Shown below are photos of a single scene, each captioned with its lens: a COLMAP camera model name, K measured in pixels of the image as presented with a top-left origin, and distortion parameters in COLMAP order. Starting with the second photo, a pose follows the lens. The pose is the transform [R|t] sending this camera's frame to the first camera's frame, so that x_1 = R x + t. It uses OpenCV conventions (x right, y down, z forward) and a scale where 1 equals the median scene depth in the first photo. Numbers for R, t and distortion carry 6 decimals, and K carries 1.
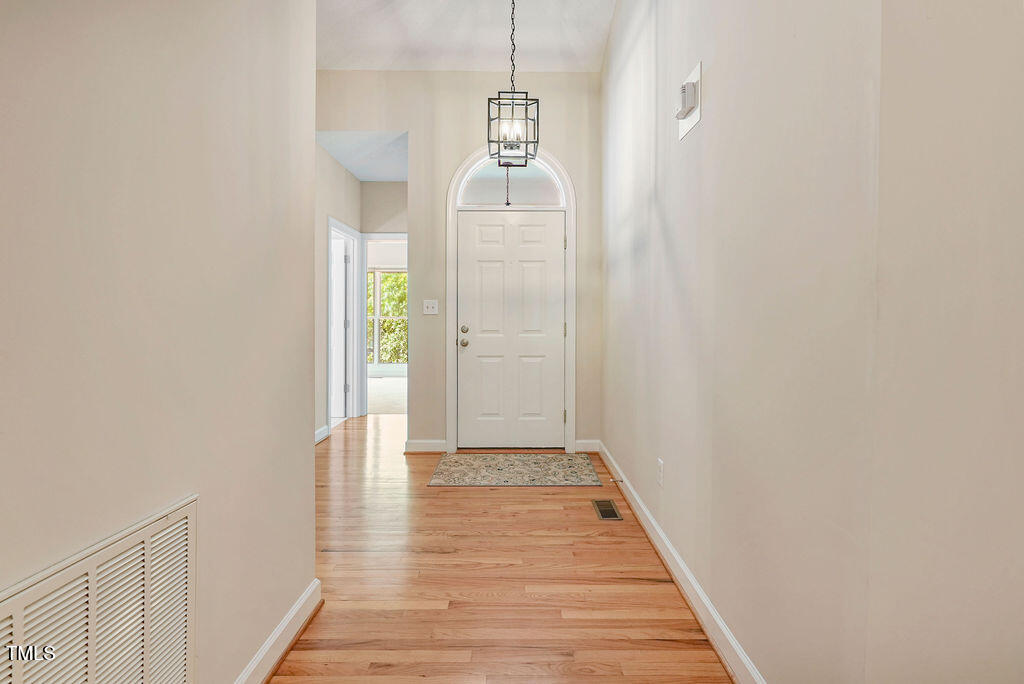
lens RADIAL K [[470.1, 0, 514.6], [0, 470.1, 314.7], [0, 0, 1]] dist [-0.001198, 0.000134]
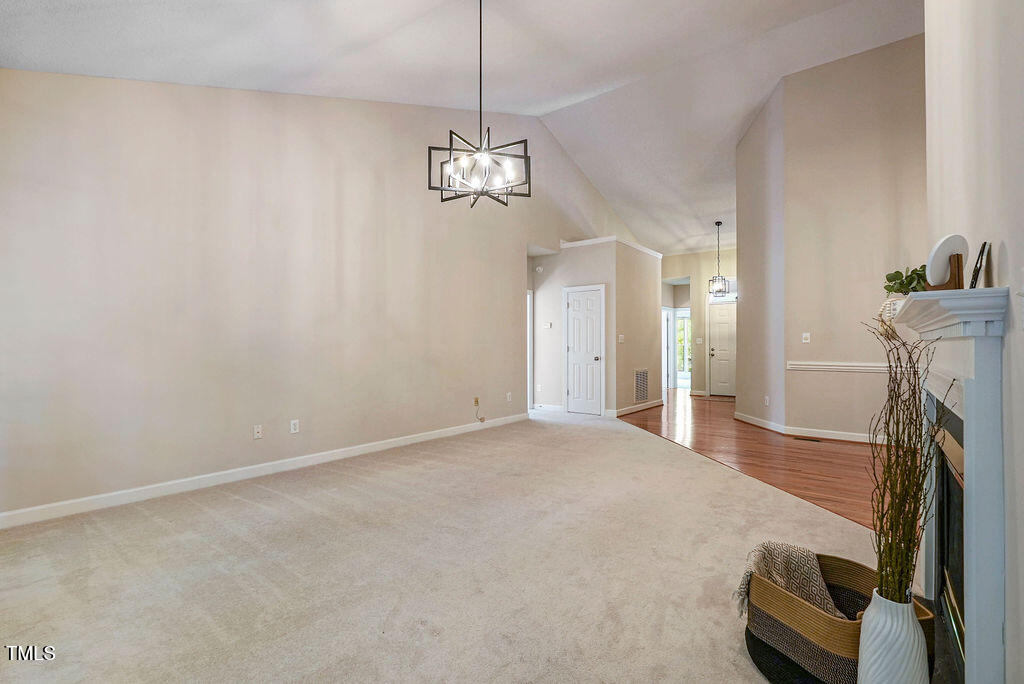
lens RADIAL K [[465.1, 0, 510.8], [0, 465.1, 334.7], [0, 0, 1]] dist [-0.004190, 0.000676]
pose [[0.784281, -0.012916, -0.620272, 0.620347], [0.000840, 0.999804, -0.019757, -0.001790], [0.620406, 0.014974, 0.784138, -1.734091]]
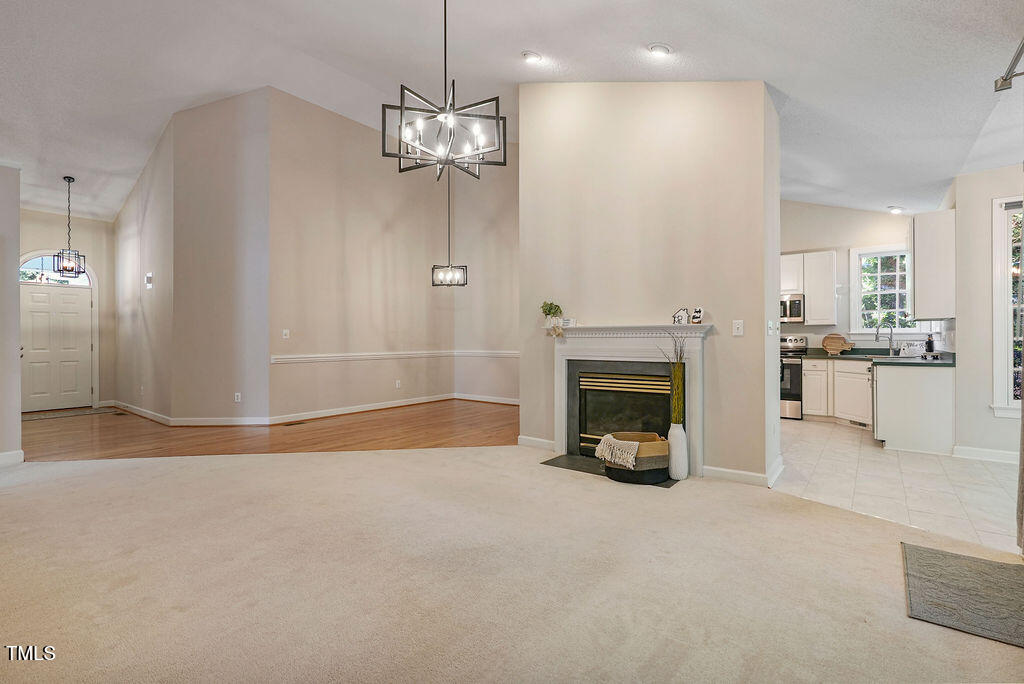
lens RADIAL K [[465.1, 0, 510.8], [0, 465.1, 334.7], [0, 0, 1]] dist [-0.004190, 0.000676]
pose [[0.617807, -0.003147, 0.786324, -0.347530], [0.004599, 0.999989, 0.000388, -0.014427], [-0.786316, 0.003376, 0.617815, -1.644759]]
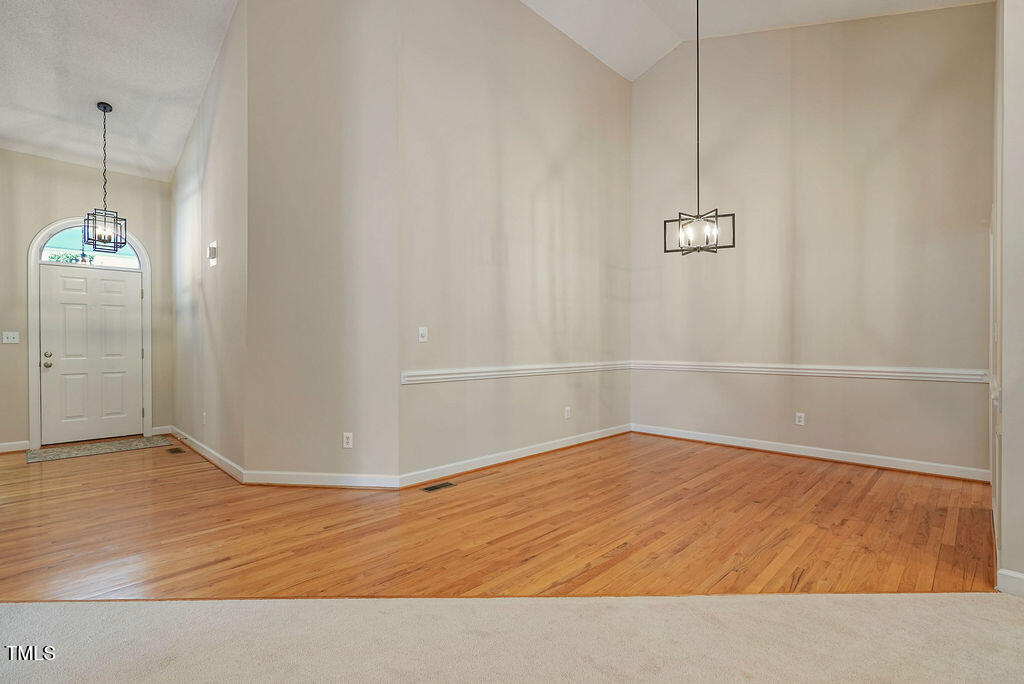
lens RADIAL K [[477.9, 0, 507.6], [0, 477.9, 343.7], [0, 0, 1]] dist [-0.004765, 0.000312]
pose [[0.708082, -0.007973, 0.706085, -0.135960], [0.001607, 0.999952, 0.009679, -0.010025], [-0.706128, -0.005719, 0.708061, -0.856195]]
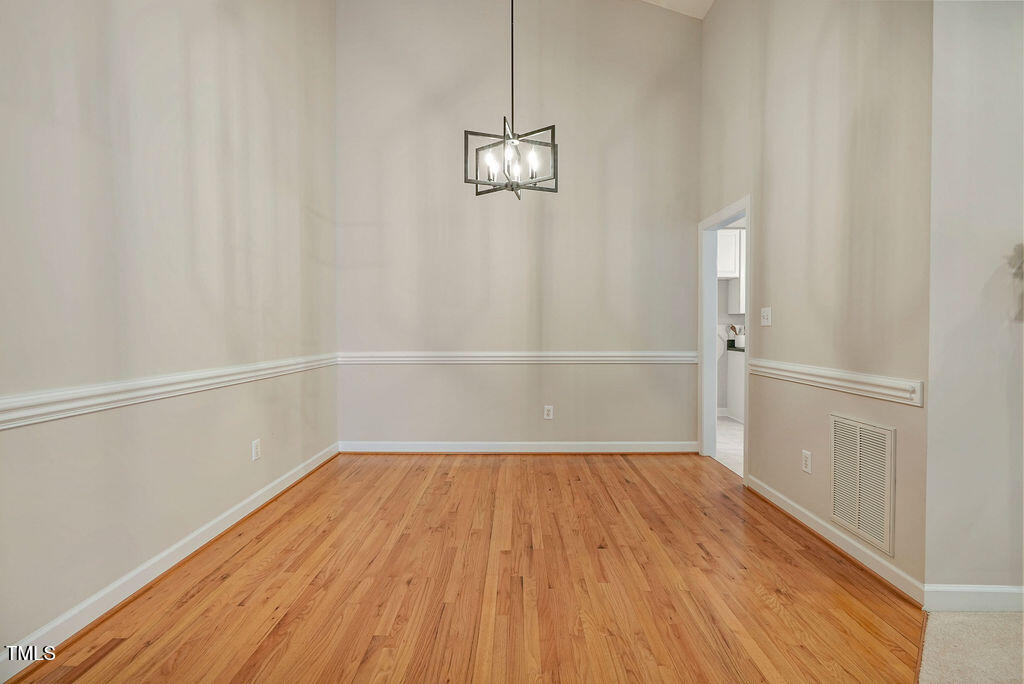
lens RADIAL K [[465.1, 0, 510.8], [0, 465.1, 334.7], [0, 0, 1]] dist [-0.004190, 0.000676]
pose [[0.016263, -0.020242, 0.999663, 0.194164], [-0.003551, 0.999788, 0.020302, -0.003800], [-0.999861, -0.003880, 0.016188, -0.446720]]
